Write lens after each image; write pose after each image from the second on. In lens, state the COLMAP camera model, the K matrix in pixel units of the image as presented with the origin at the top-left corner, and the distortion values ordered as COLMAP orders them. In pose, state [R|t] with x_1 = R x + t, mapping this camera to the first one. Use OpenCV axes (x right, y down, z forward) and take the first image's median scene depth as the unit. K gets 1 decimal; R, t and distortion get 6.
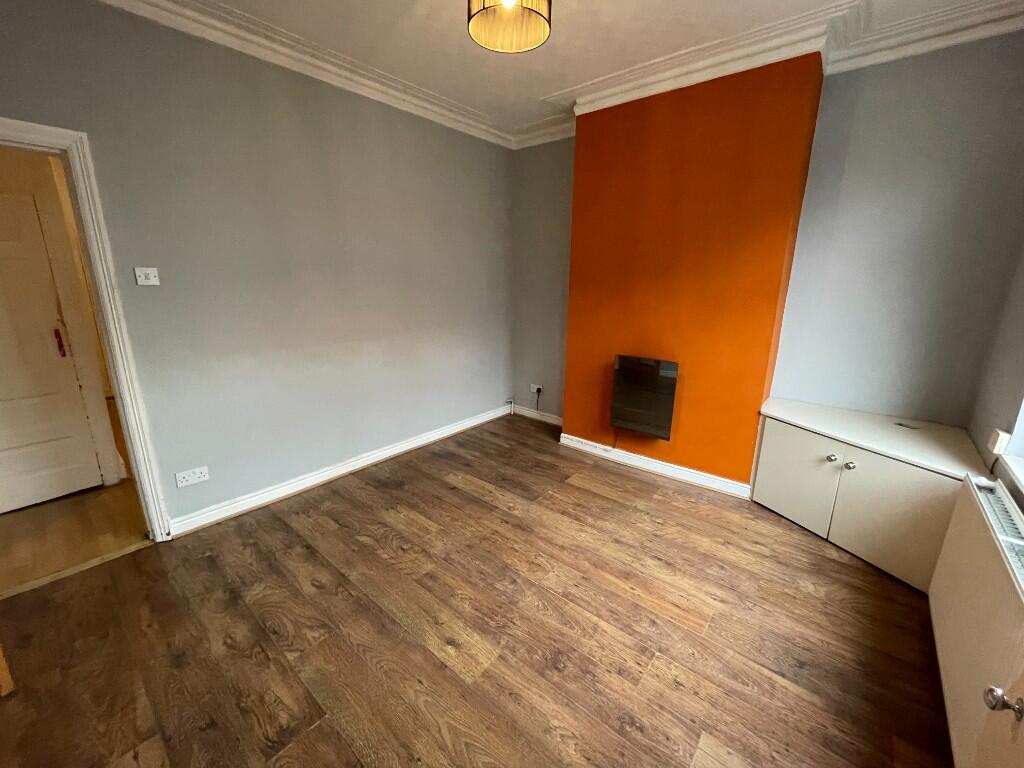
lens RADIAL K [[411.9, 0, 510.6], [0, 411.9, 381.6], [0, 0, 1]] dist [-0.001906, -0.000381]
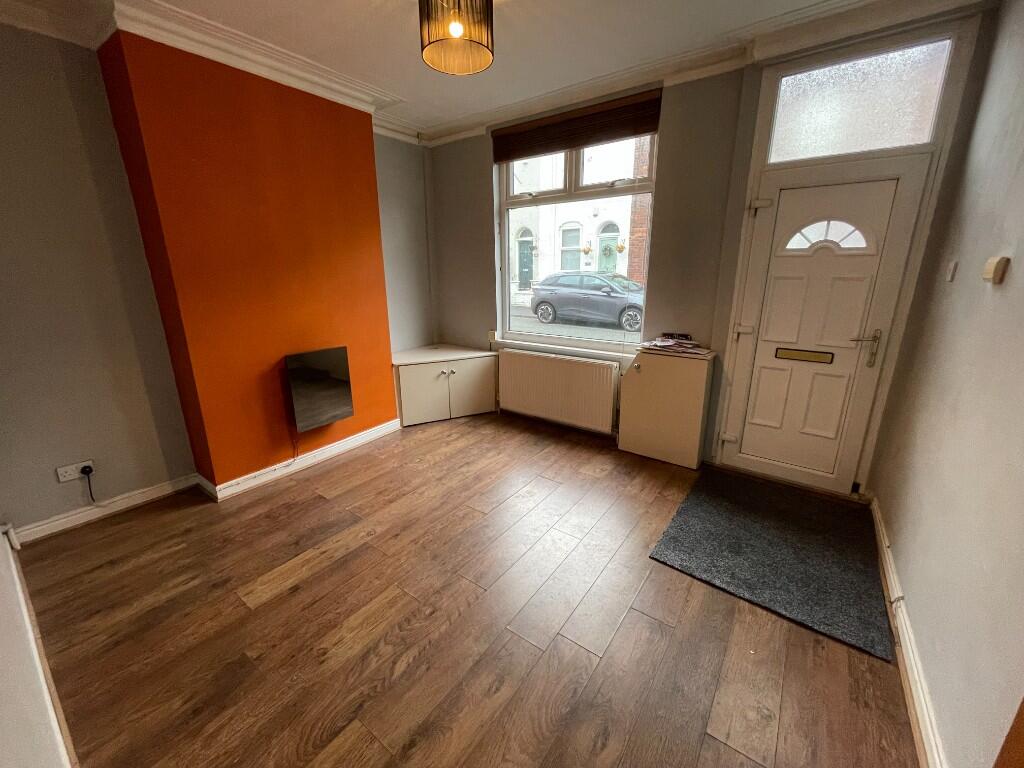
lens RADIAL K [[411.9, 0, 509.7], [0, 411.9, 382.1], [0, 0, 1]] dist [-0.001906, -0.000381]
pose [[-0.071420, -0.275352, 0.958687, -0.770820], [0.251994, 0.924981, 0.284445, -0.168470], [-0.965090, 0.261899, 0.003325, 0.613756]]
